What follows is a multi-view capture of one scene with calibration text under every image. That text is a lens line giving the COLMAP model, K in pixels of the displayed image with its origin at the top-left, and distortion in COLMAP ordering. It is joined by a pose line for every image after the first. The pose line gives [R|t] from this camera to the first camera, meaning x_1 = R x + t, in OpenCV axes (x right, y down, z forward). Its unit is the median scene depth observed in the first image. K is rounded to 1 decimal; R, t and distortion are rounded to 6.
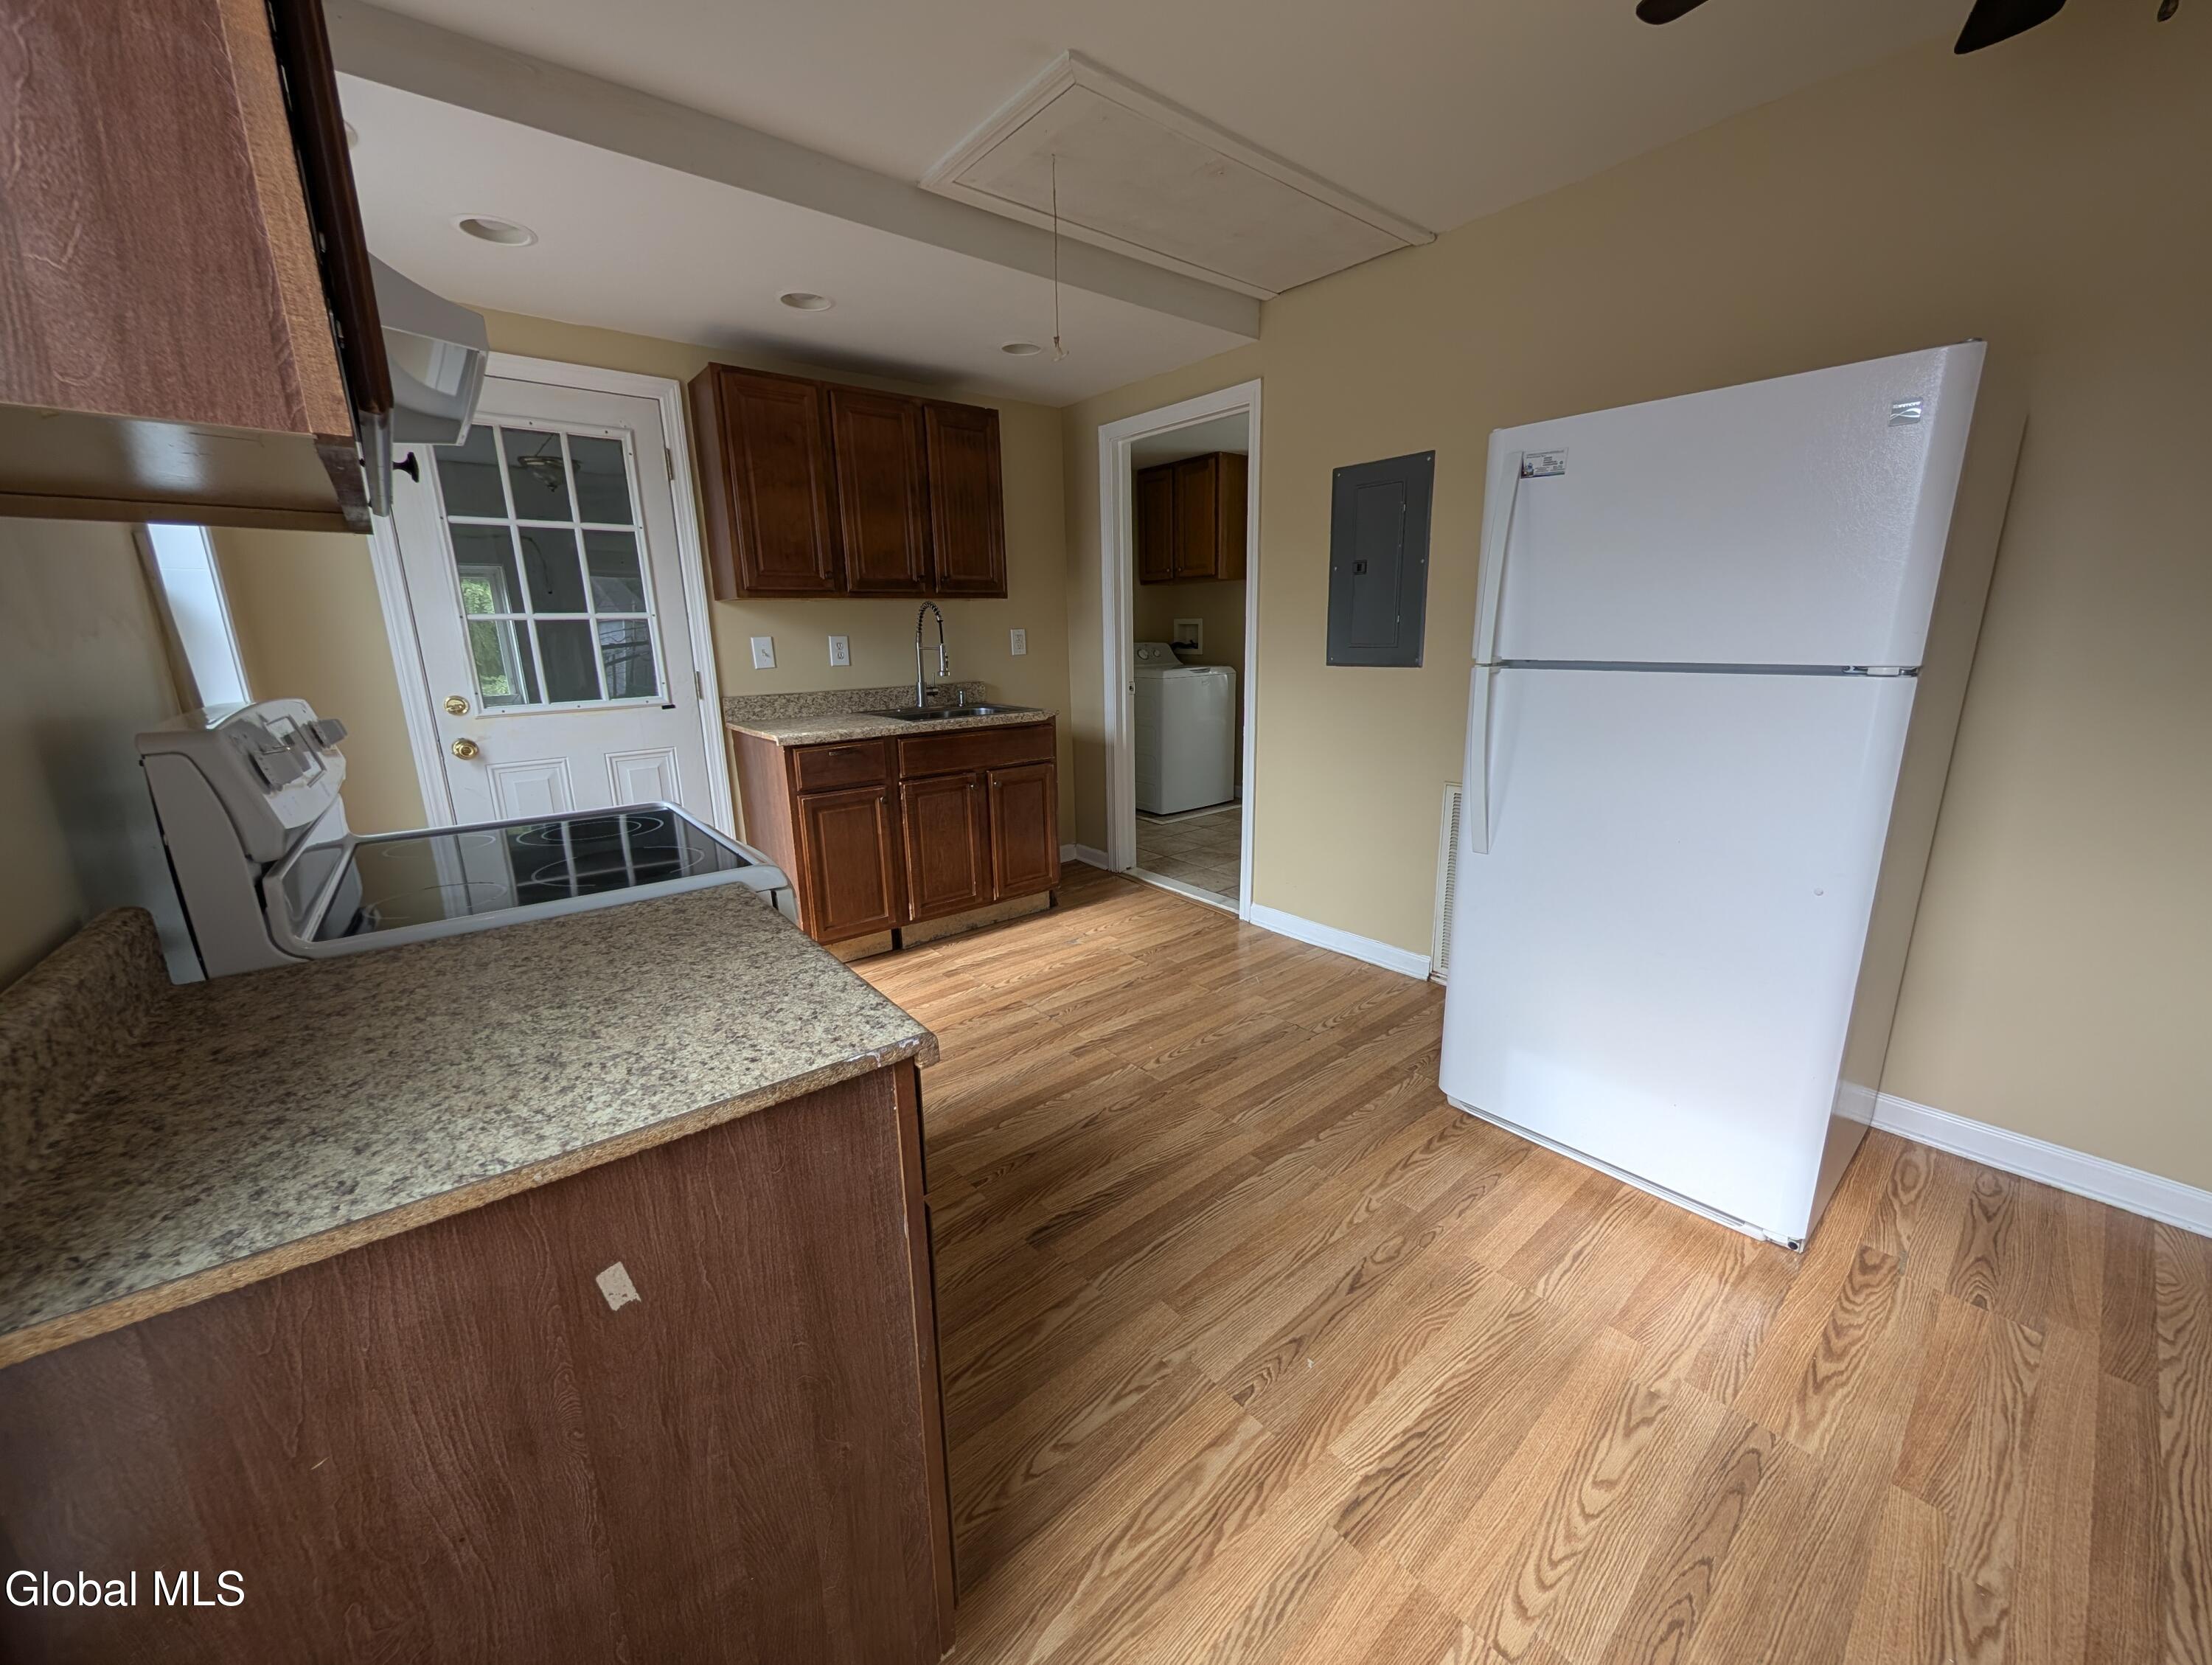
lens RADIAL K [[835.2, 0, 1106.0], [0, 835.2, 832.5], [0, 0, 1]] dist [-0.001785, -0.000263]
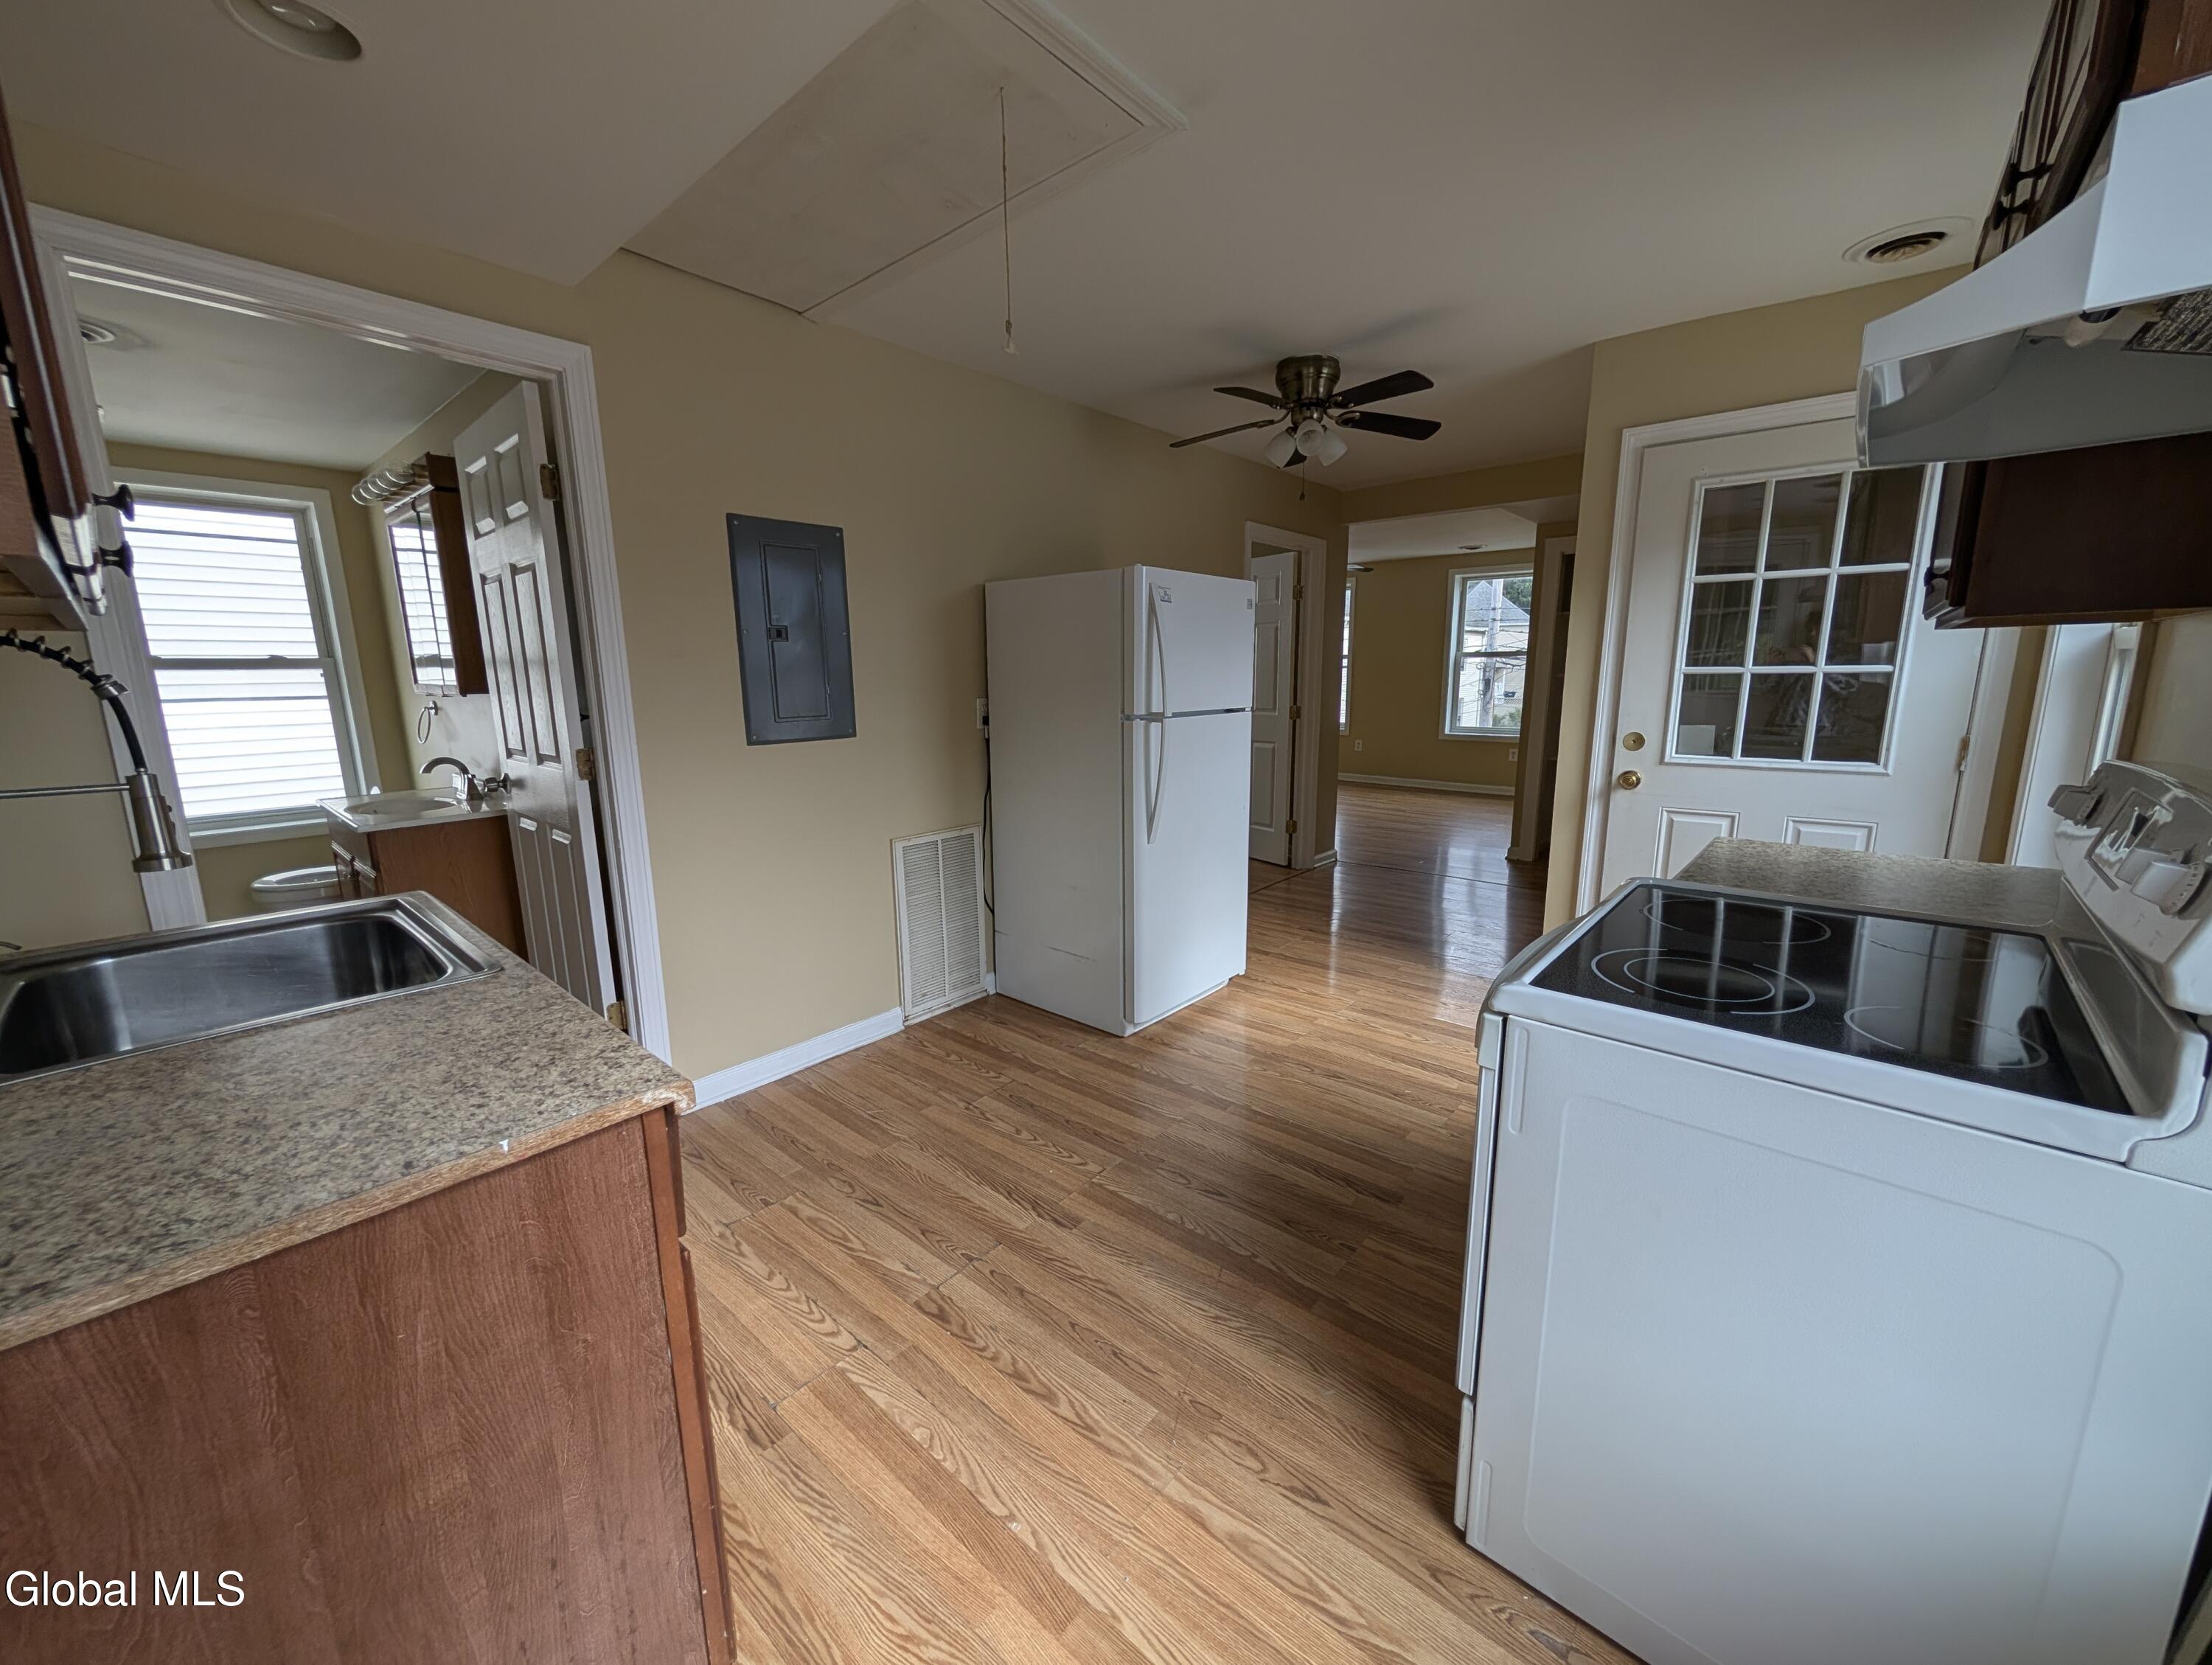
lens RADIAL K [[835.2, 0, 1106.0], [0, 835.2, 832.5], [0, 0, 1]] dist [-0.001785, -0.000263]
pose [[-0.162090, -0.162539, 0.973297, -0.739399], [0.249377, 0.947577, 0.199774, -0.235186], [-0.954745, 0.275099, -0.113059, 0.937246]]
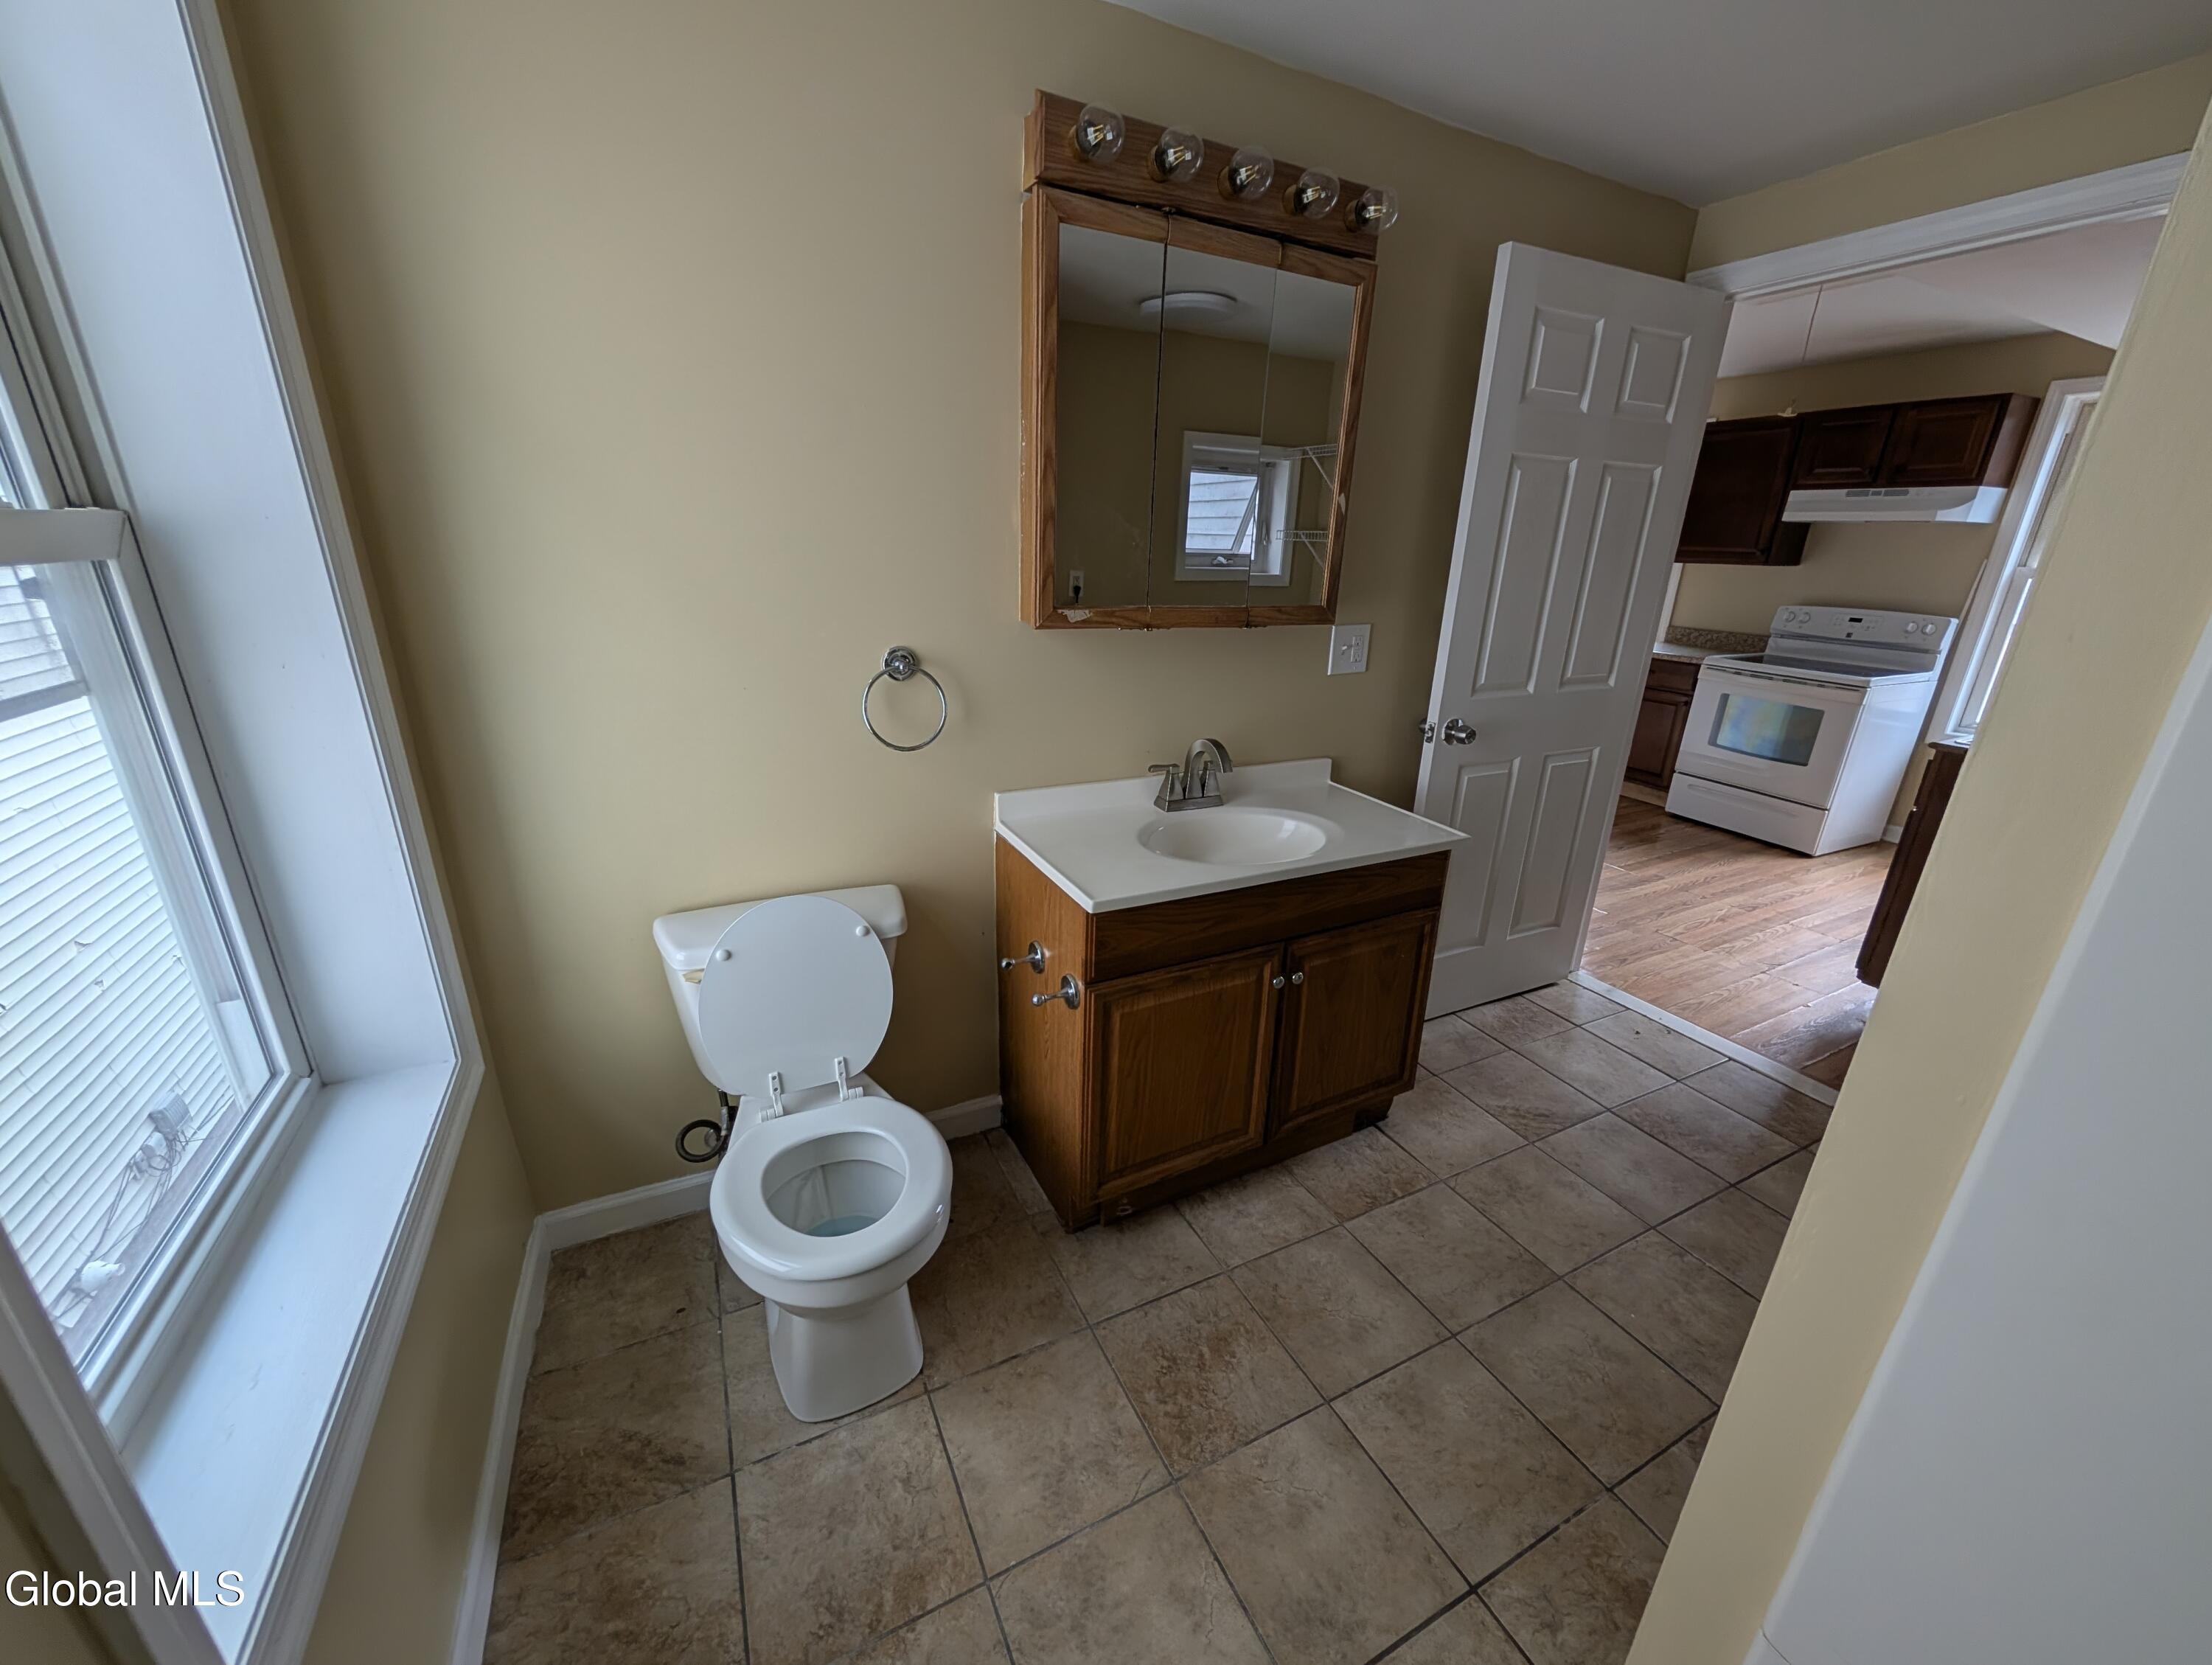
lens RADIAL K [[849.0, 0, 1108.3], [0, 849.0, 827.5], [0, 0, 1]] dist [0.000810, 0.000117]
pose [[-0.977082, -0.077959, 0.198075, 0.639855], [0.040567, 0.845270, 0.532797, -0.670675], [-0.208963, 0.528621, -0.822736, 2.398712]]
